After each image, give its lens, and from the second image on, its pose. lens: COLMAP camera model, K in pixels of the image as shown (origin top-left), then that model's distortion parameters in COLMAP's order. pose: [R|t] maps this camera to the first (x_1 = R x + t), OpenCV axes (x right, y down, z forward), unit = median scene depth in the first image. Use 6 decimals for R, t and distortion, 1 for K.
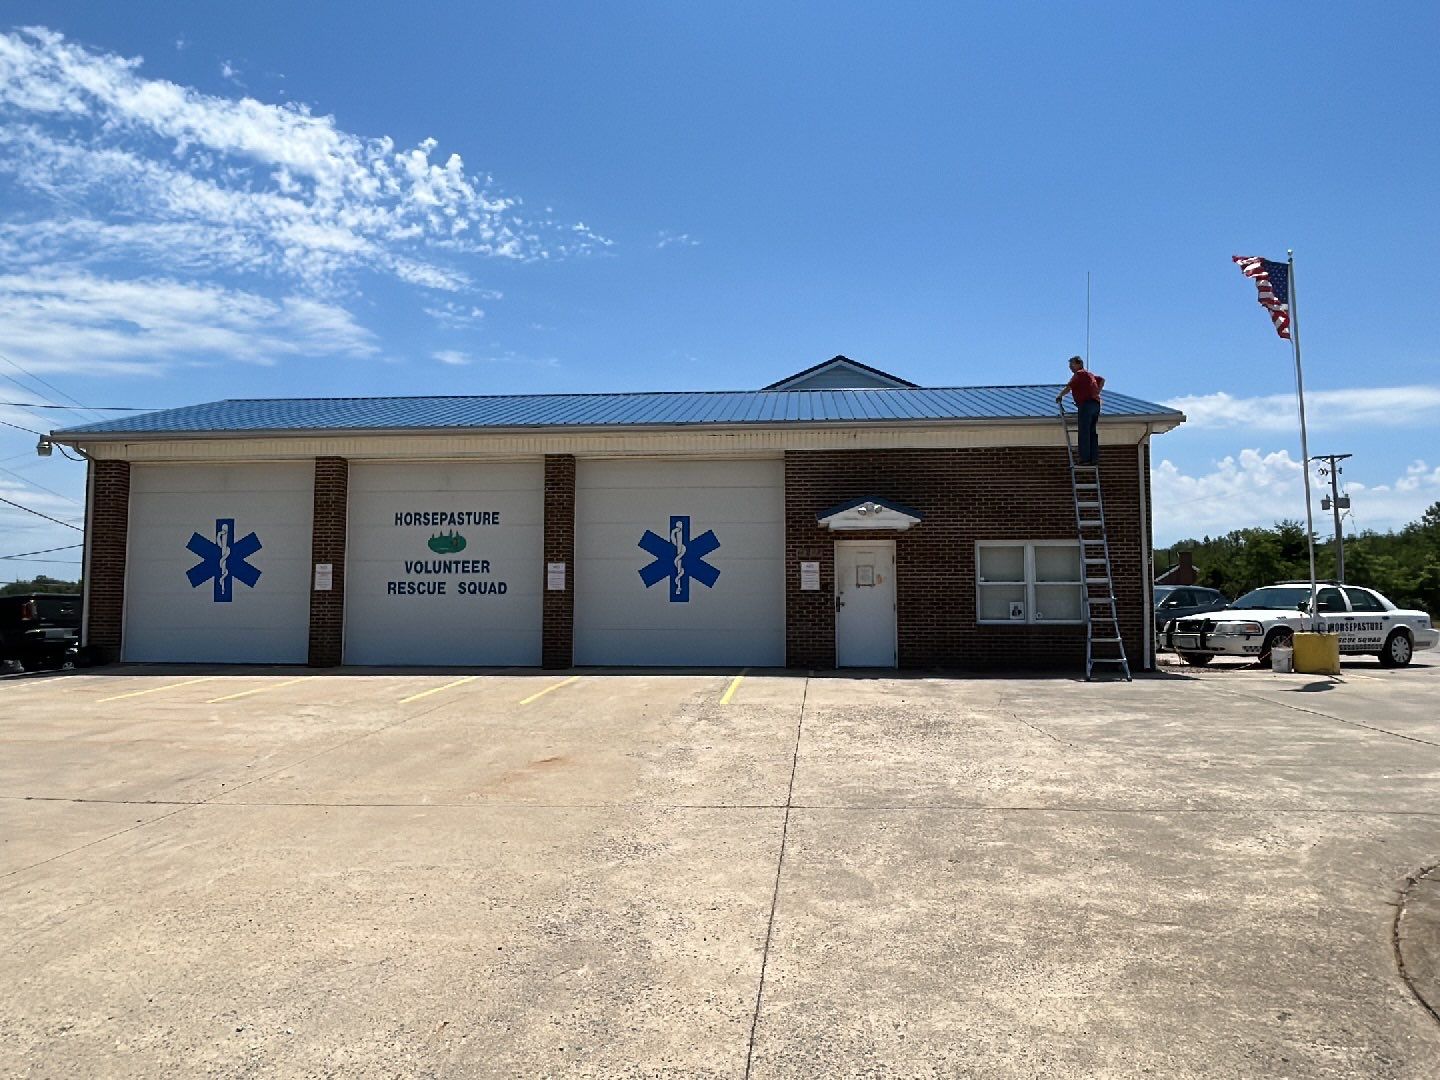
lens RADIAL K [[796.3, 0, 736.8], [0, 796.3, 512.4], [0, 0, 1]] dist [0.016680, 0.000154]
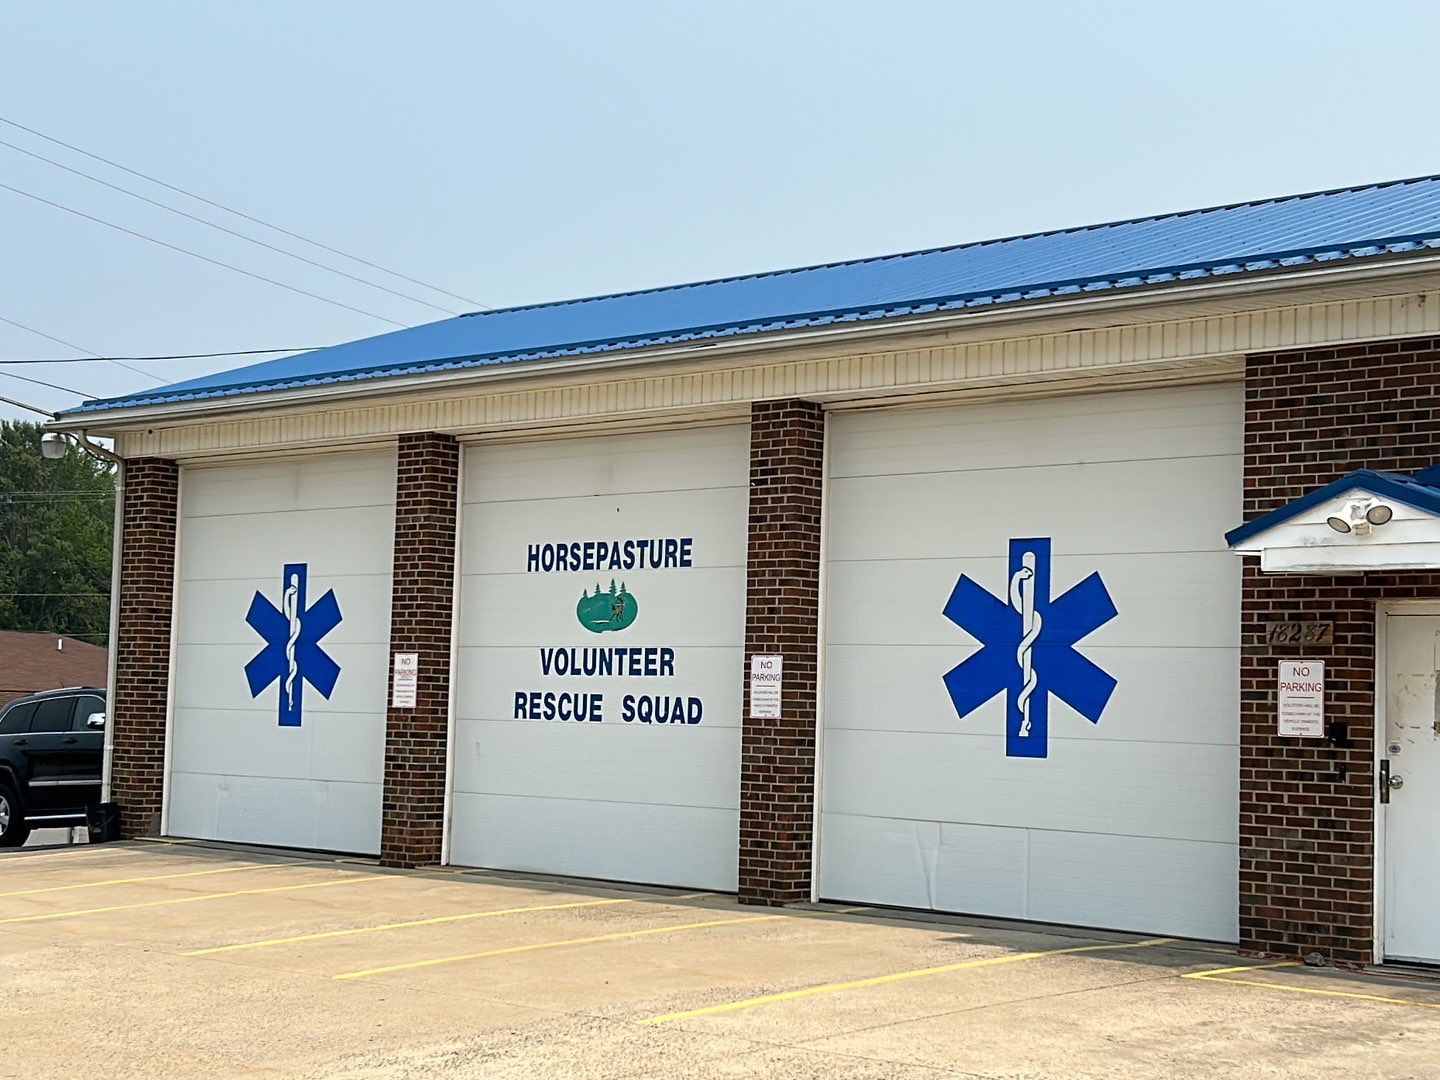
lens RADIAL K [[2530.5, 0, 720.1], [0, 2530.5, 528.5], [0, 0, 1]] dist [0.392025, 0.000000]
pose [[0.759069, -0.024591, -0.650545, 0.632548], [0.031881, 0.999491, -0.000582, -0.004759], [0.650229, -0.020298, 0.759467, -0.057421]]
